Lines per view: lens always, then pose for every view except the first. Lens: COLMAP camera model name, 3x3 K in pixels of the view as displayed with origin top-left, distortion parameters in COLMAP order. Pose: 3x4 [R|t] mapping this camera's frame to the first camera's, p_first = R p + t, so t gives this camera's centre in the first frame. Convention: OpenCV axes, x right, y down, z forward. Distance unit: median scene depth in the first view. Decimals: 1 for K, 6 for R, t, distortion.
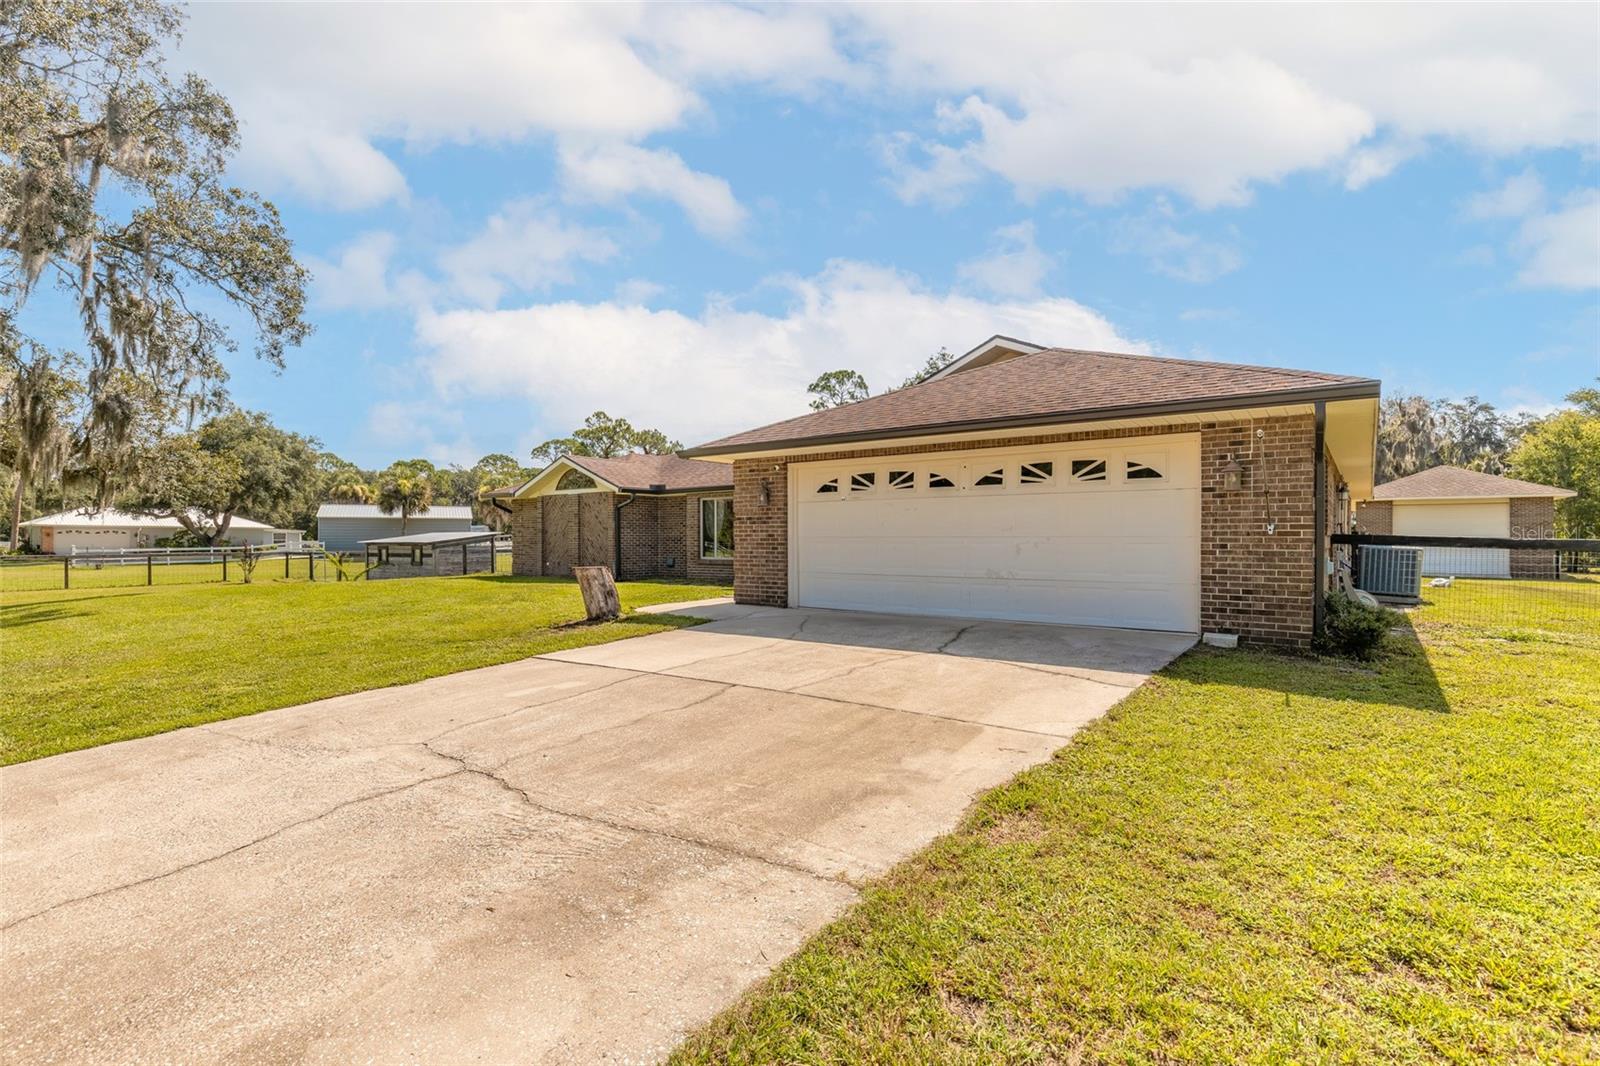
lens RADIAL K [[734.4, 0, 805.8], [0, 734.4, 534.4], [0, 0, 1]] dist [0.016640, -0.000002]
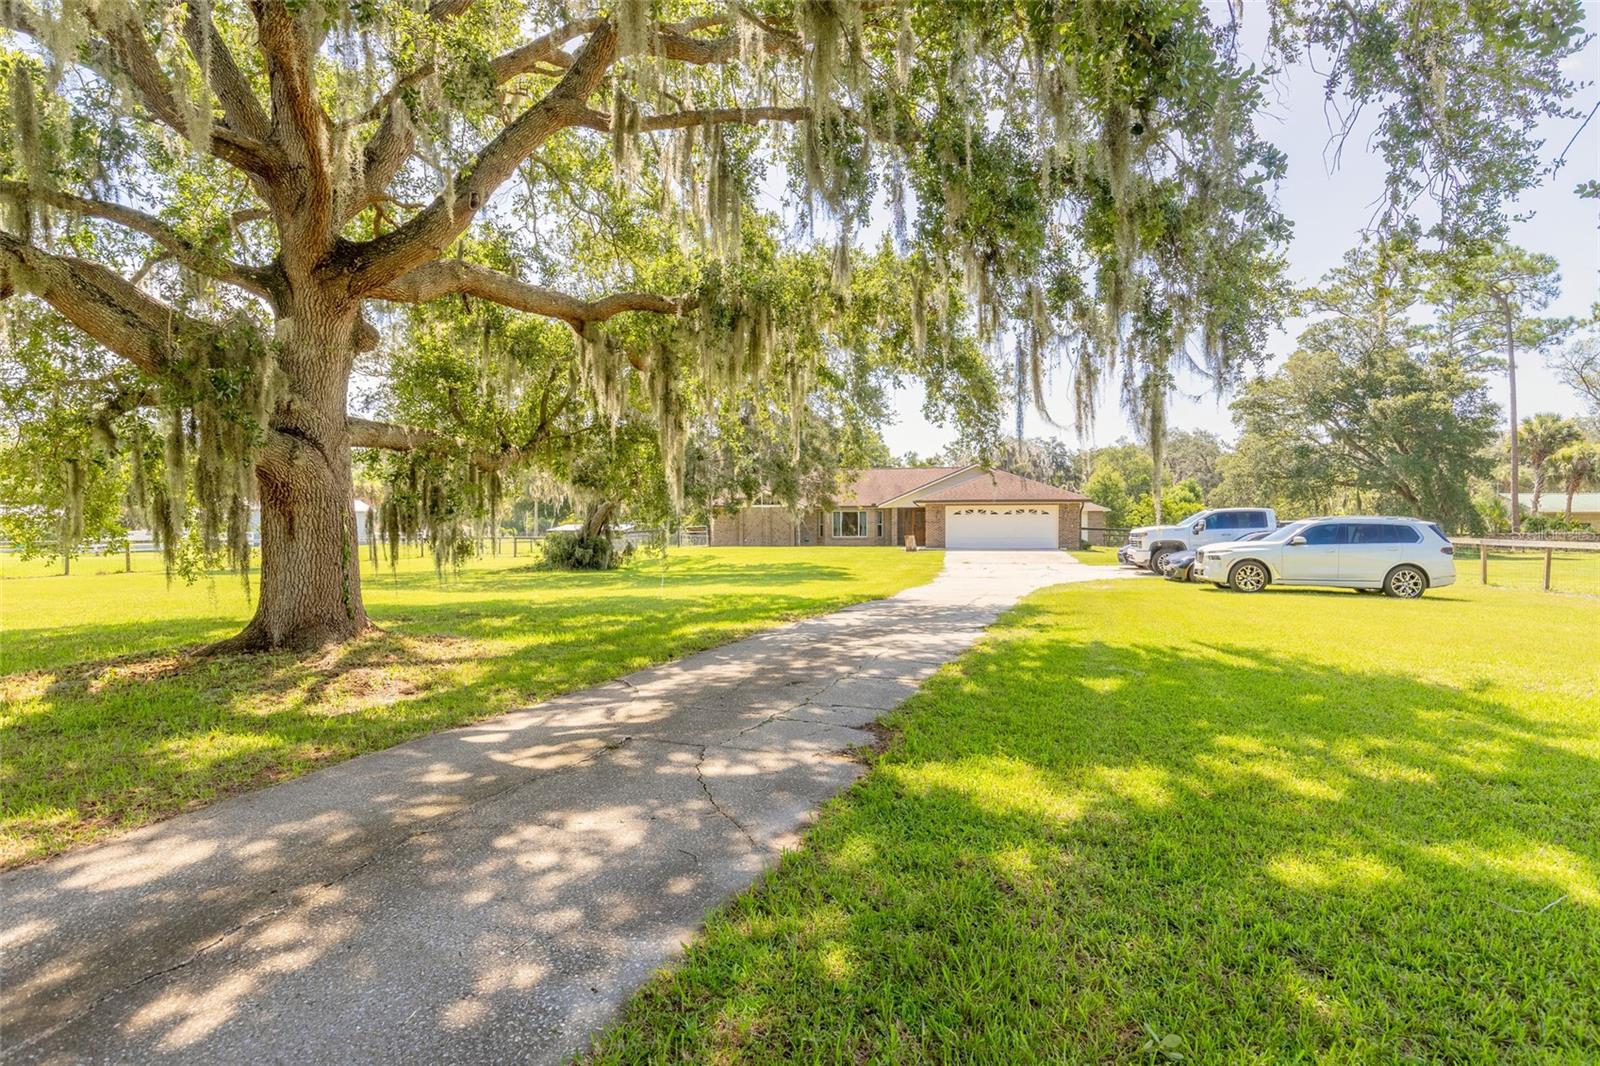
lens RADIAL K [[918.6, 0, 797.6], [0, 918.6, 529.4], [0, 0, 1]] dist [0.001810, -0.000071]
pose [[0.885781, 0.001654, 0.464101, -0.401422], [-0.000395, 0.999996, -0.002810, 0.004012], [-0.464104, 0.002306, 0.885778, -0.378116]]
